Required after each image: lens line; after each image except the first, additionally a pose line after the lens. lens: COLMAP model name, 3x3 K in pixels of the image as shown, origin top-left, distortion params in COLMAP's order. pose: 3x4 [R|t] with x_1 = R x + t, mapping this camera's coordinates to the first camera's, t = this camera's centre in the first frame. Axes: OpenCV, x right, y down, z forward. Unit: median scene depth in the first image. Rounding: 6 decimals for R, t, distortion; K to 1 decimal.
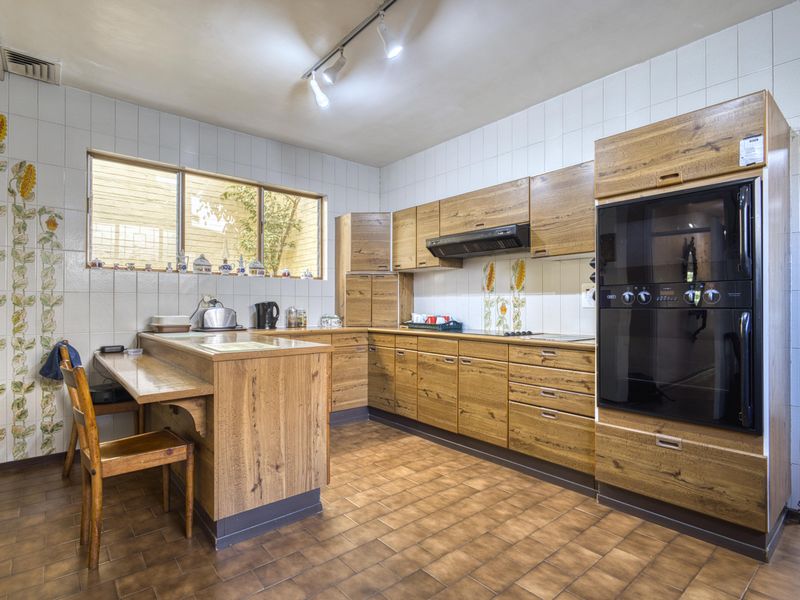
lens RADIAL K [[426.6, 0, 399.1], [0, 426.6, 302.5], [0, 0, 1]] dist [0.004442, 0.001764]
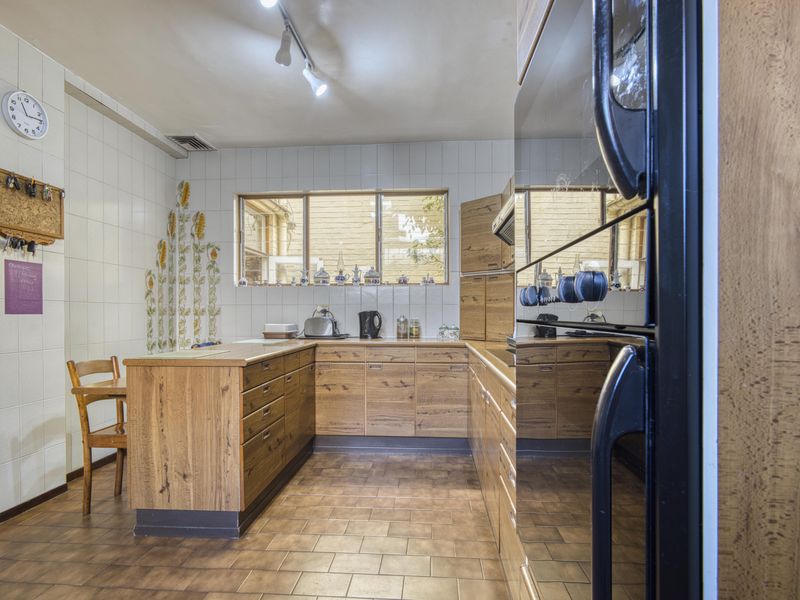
lens RADIAL K [[426.6, 0, 400.4], [0, 426.6, 315.4], [0, 0, 1]] dist [0.004442, 0.001764]
pose [[0.707378, -0.000409, -0.706835, 0.558735], [0.008023, 0.999940, 0.007451, 0.002567], [0.706789, -0.010941, 0.707339, 0.463824]]
